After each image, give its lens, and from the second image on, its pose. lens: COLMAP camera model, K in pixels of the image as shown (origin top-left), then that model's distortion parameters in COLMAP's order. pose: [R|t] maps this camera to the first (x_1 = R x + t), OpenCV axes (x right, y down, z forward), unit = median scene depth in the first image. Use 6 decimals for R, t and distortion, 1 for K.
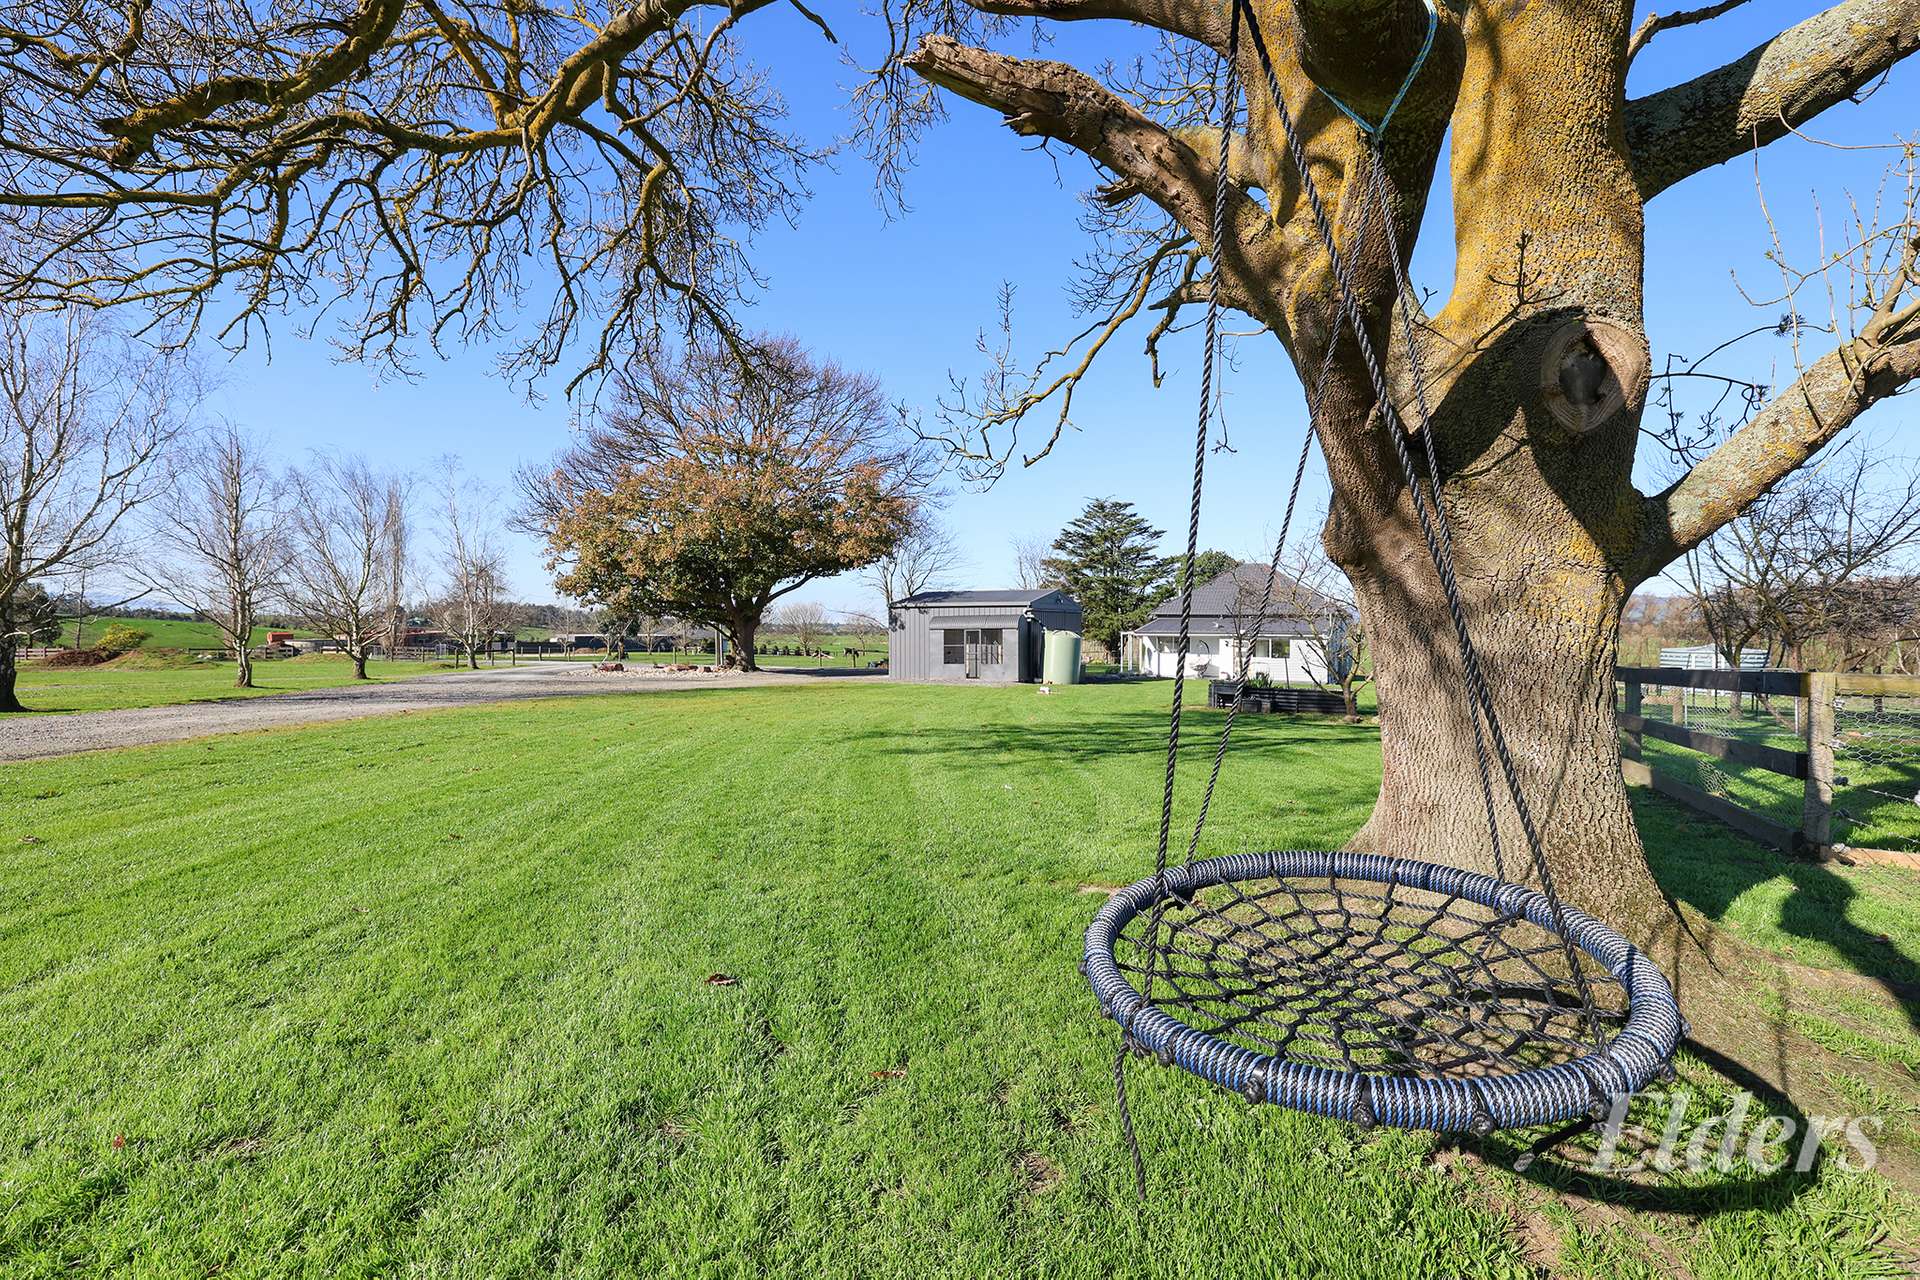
lens RADIAL K [[834.8, 0, 970.2], [0, 834.8, 640.6], [0, 0, 1]] dist [-0.044764, 0.017905]
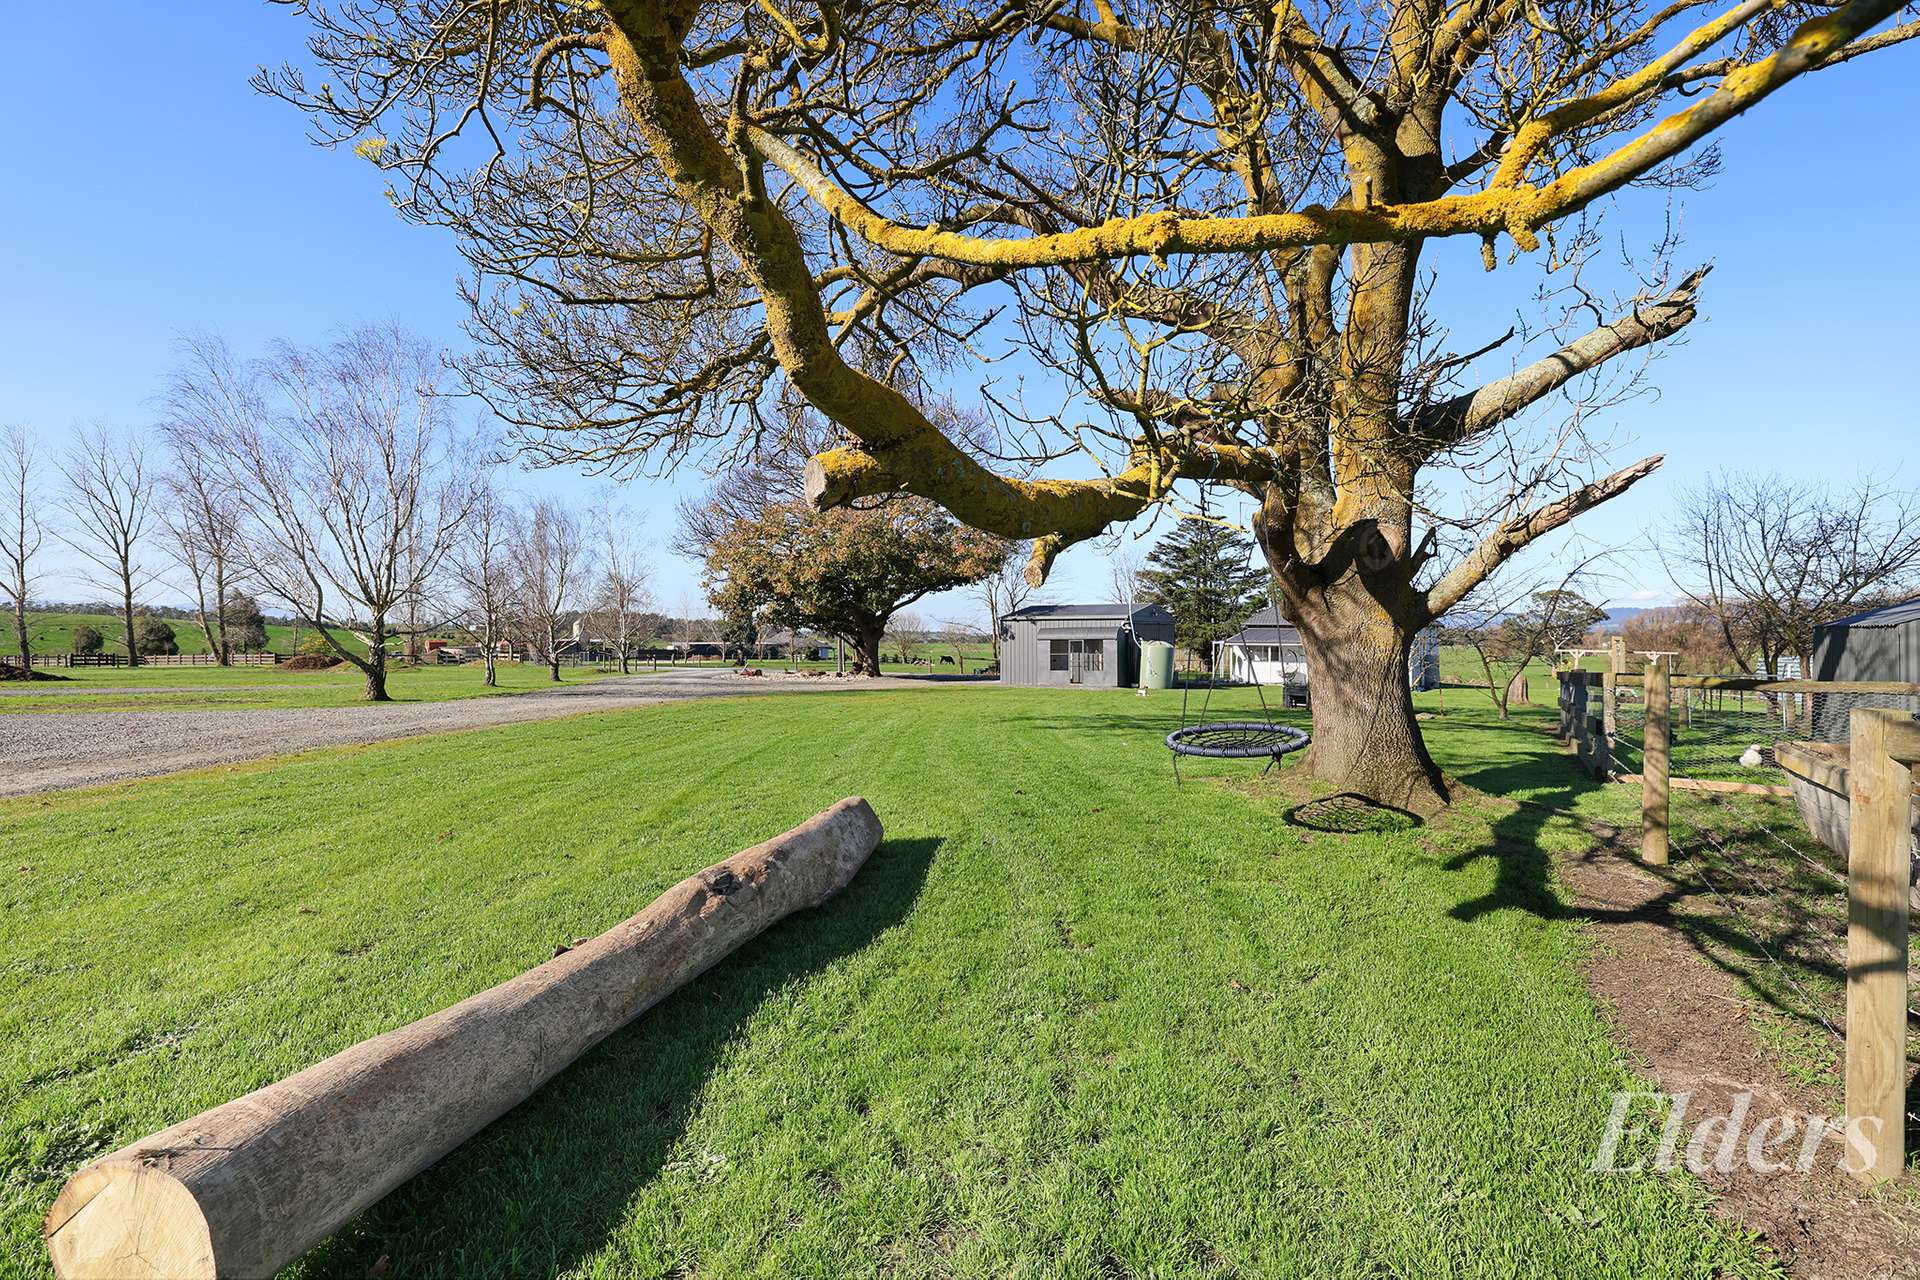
lens RADIAL K [[834.8, 0, 970.2], [0, 834.8, 640.6], [0, 0, 1]] dist [-0.044764, 0.017905]
pose [[0.994005, -0.000014, -0.109335, -0.014911], [-0.001010, 0.999956, -0.009316, -0.001594], [0.109331, 0.009371, 0.993961, -0.124095]]
